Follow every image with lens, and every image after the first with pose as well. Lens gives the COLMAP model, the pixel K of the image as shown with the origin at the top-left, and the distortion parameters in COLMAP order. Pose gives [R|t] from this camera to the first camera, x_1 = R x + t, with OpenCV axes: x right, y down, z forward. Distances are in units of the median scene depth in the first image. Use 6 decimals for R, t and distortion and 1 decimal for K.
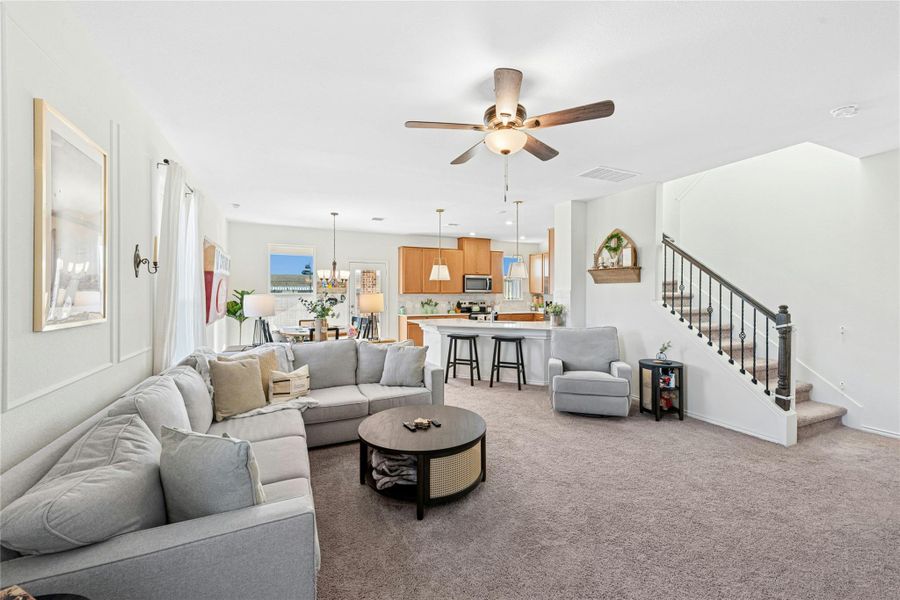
lens RADIAL K [[380.6, 0, 449.4], [0, 380.6, 295.9], [0, 0, 1]] dist [-0.002280, -0.000141]
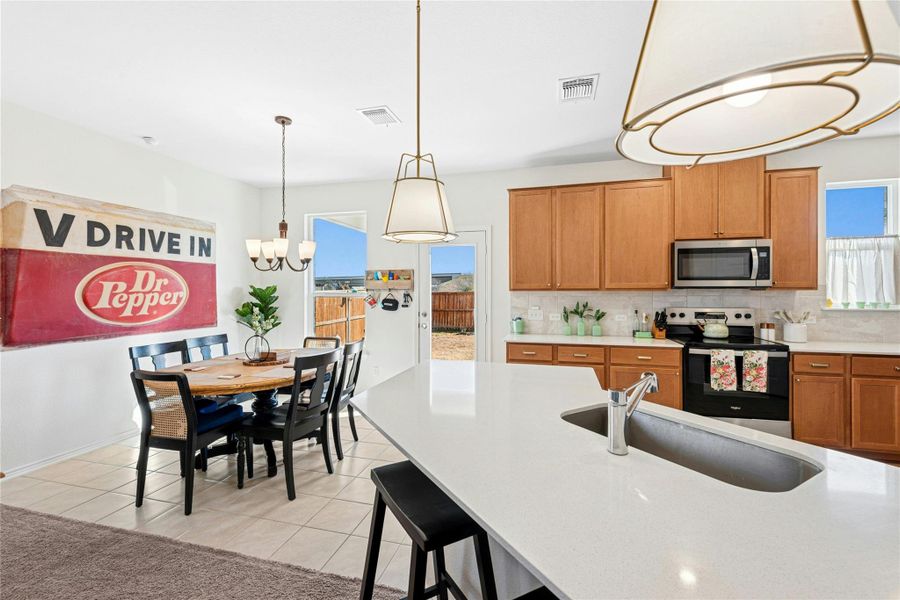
lens RADIAL K [[380.6, 0, 455.2], [0, 380.6, 291.1], [0, 0, 1]] dist [-0.002280, -0.000141]
pose [[0.768281, -0.001470, -0.640110, 0.113340], [-0.002957, 0.999979, -0.005846, -0.002385], [0.640105, 0.006384, 0.768261, 0.552865]]
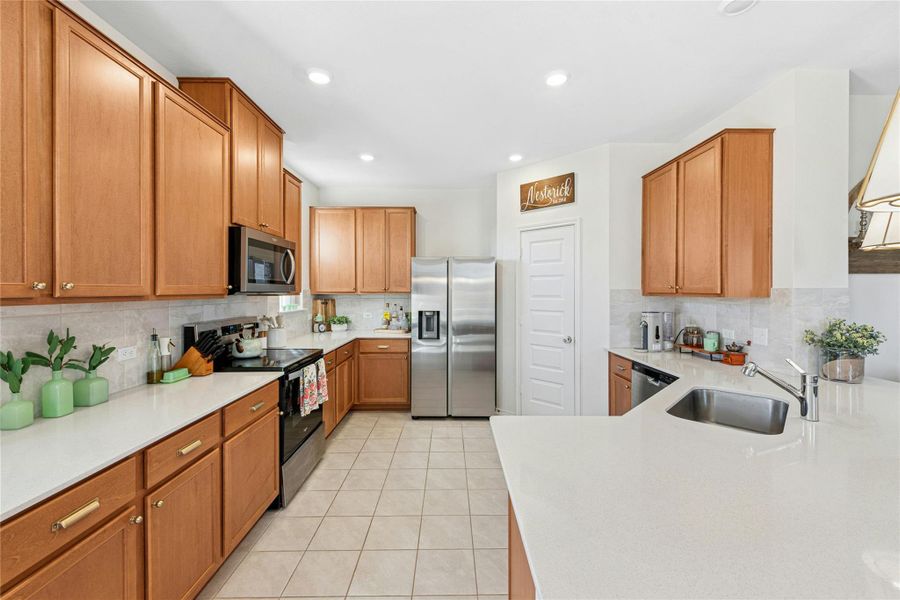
lens RADIAL K [[380.6, 0, 451.2], [0, 380.6, 294.9], [0, 0, 1]] dist [-0.002280, -0.000141]
pose [[0.409763, -0.015344, 0.912063, -0.133873], [0.008808, 0.999878, 0.012864, -0.009583], [-0.912150, 0.002762, 0.409848, 0.743955]]
